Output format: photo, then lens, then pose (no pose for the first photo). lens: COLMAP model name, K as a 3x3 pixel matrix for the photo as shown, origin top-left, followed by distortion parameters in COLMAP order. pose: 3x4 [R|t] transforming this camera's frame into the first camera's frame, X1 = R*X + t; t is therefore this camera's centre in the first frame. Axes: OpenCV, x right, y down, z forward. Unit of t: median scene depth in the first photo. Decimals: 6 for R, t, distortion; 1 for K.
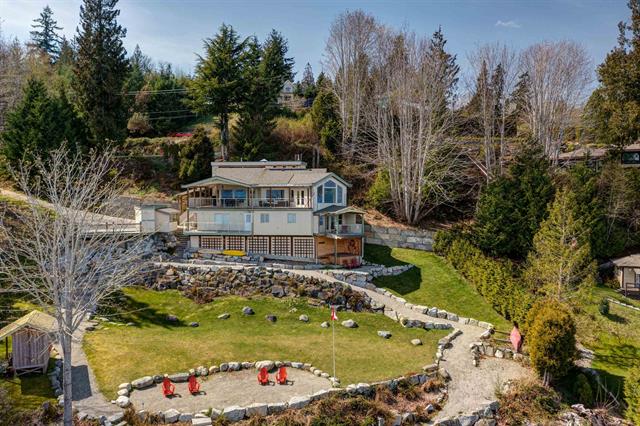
lens RADIAL K [[511.1, 0, 323.6], [0, 511.1, 211.0], [0, 0, 1]] dist [-0.001923, 0.003120]
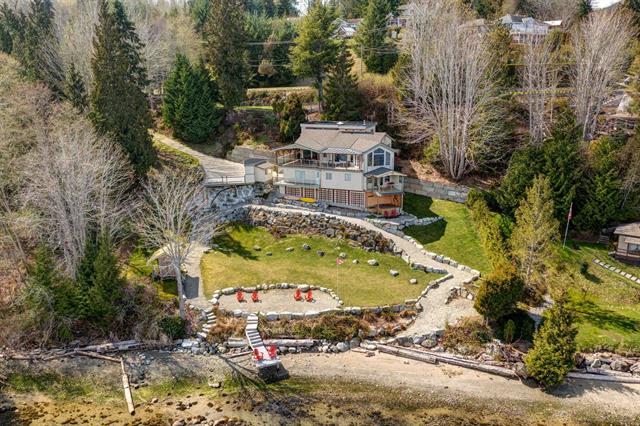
lens RADIAL K [[511.1, 0, 323.6], [0, 511.1, 211.0], [0, 0, 1]] dist [-0.001923, 0.003120]
pose [[0.951020, 0.065002, -0.302218, 0.291030], [-0.000640, 0.978054, 0.208350, -0.181112], [0.309129, -0.197952, 0.930191, -0.275413]]
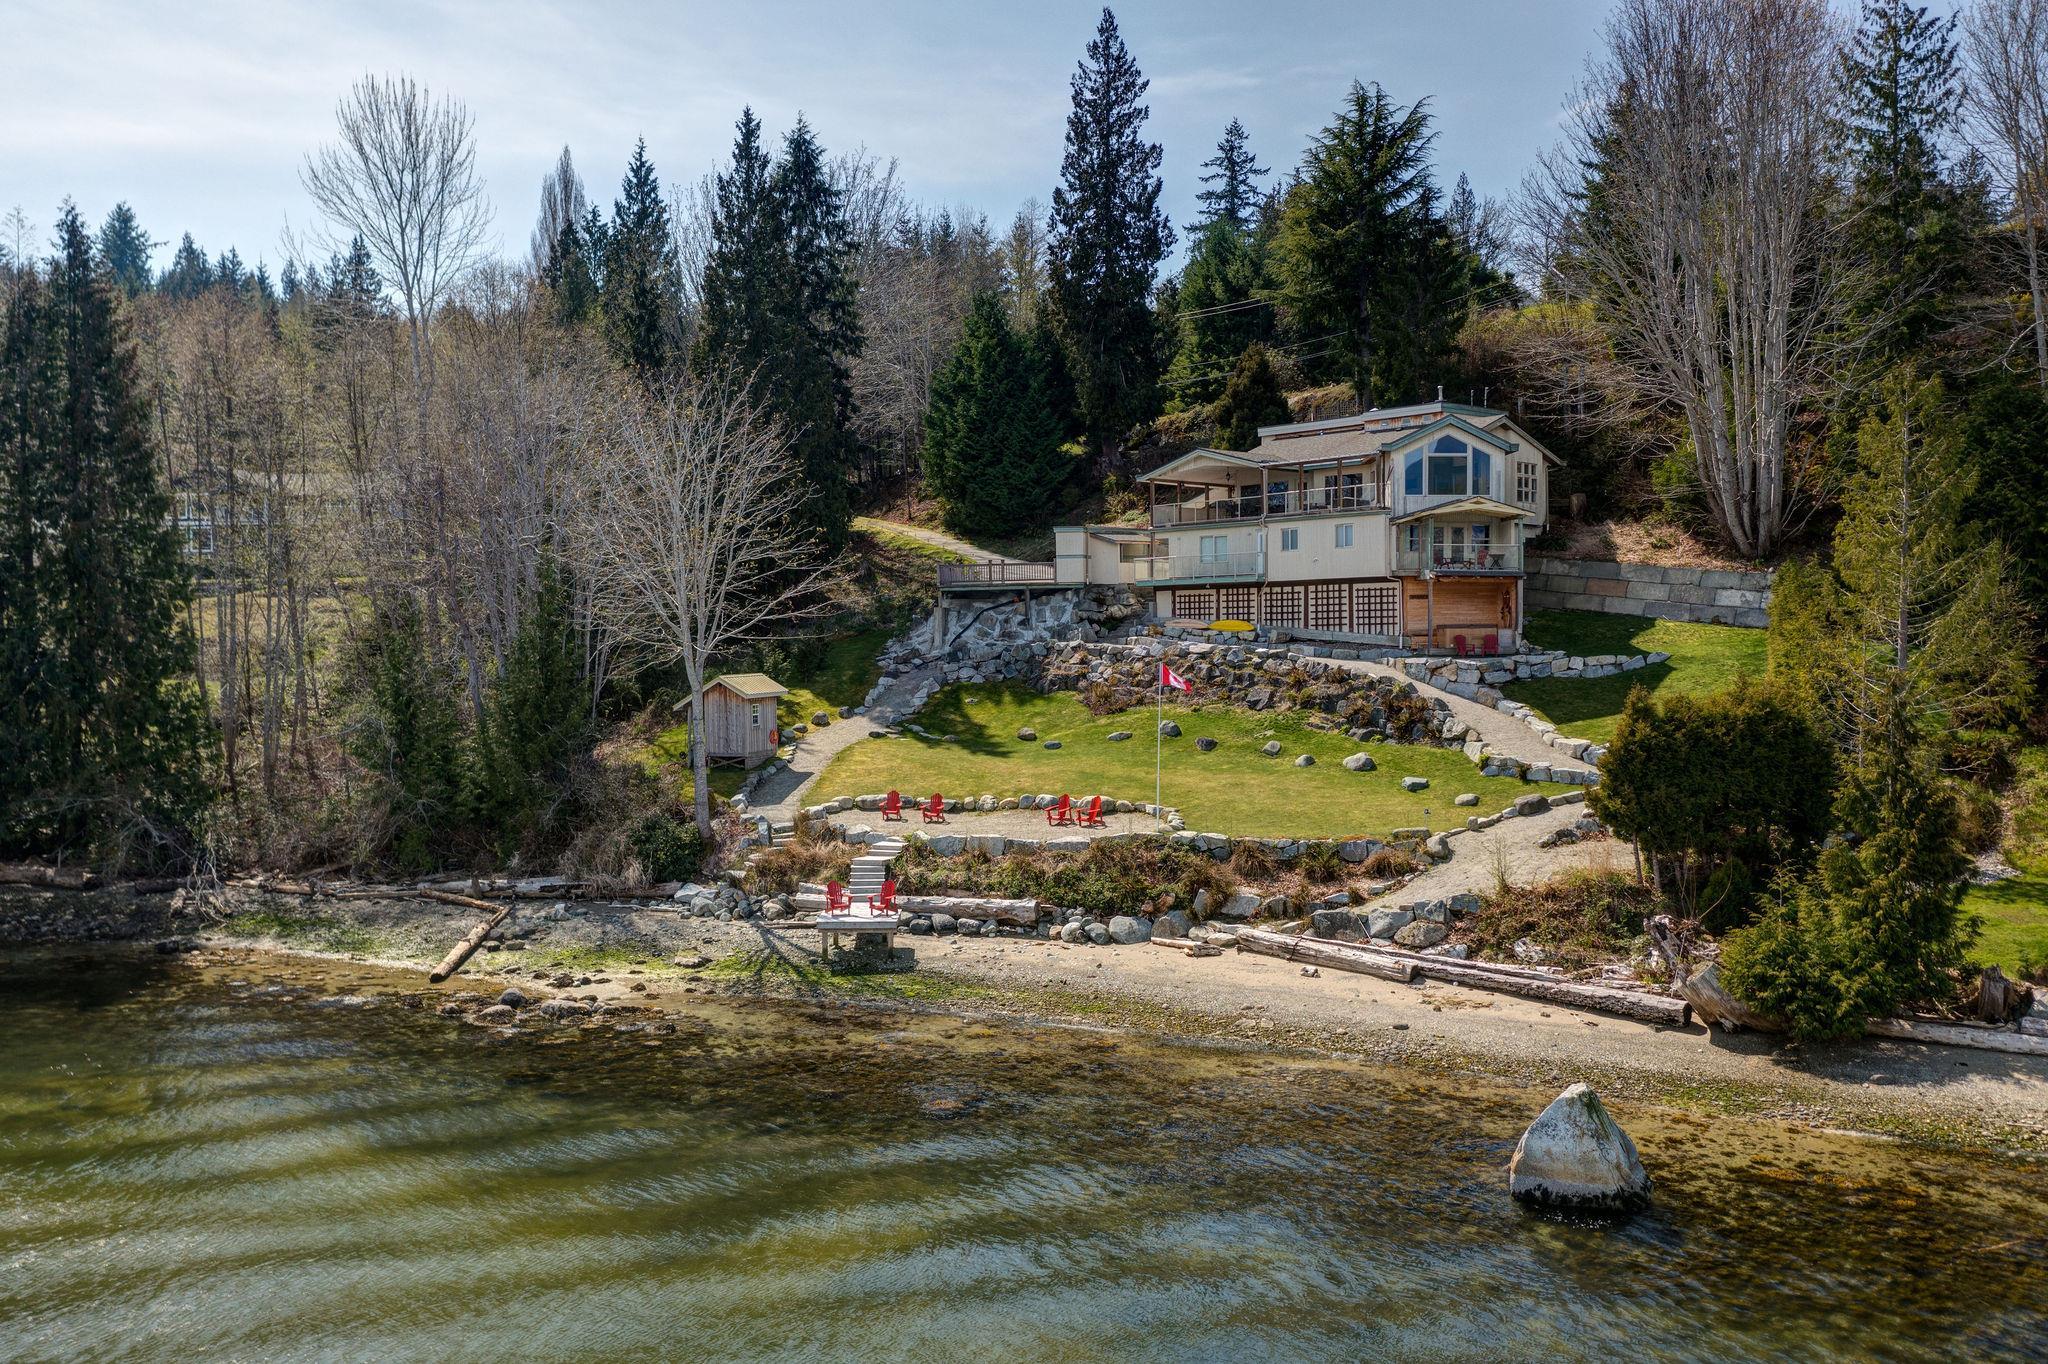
lens RADIAL K [[1635.5, 0, 1035.5], [0, 1635.5, 675.4], [0, 0, 1]] dist [-0.001923, 0.003120]
pose [[0.759818, 0.006548, -0.650103, 0.608627], [-0.018042, 0.999777, -0.011017, 0.147095], [0.649886, 0.020100, 0.759766, -0.141772]]
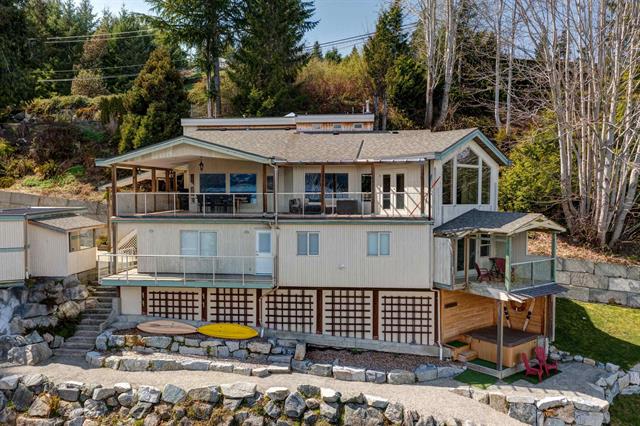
lens RADIAL K [[511.1, 0, 323.6], [0, 511.1, 211.0], [0, 0, 1]] dist [-0.001923, 0.003120]
pose [[0.999980, -0.000036, 0.006373, -0.108751], [0.000058, 0.999994, -0.003321, -0.009545], [-0.006373, 0.003322, 0.999974, 0.630101]]
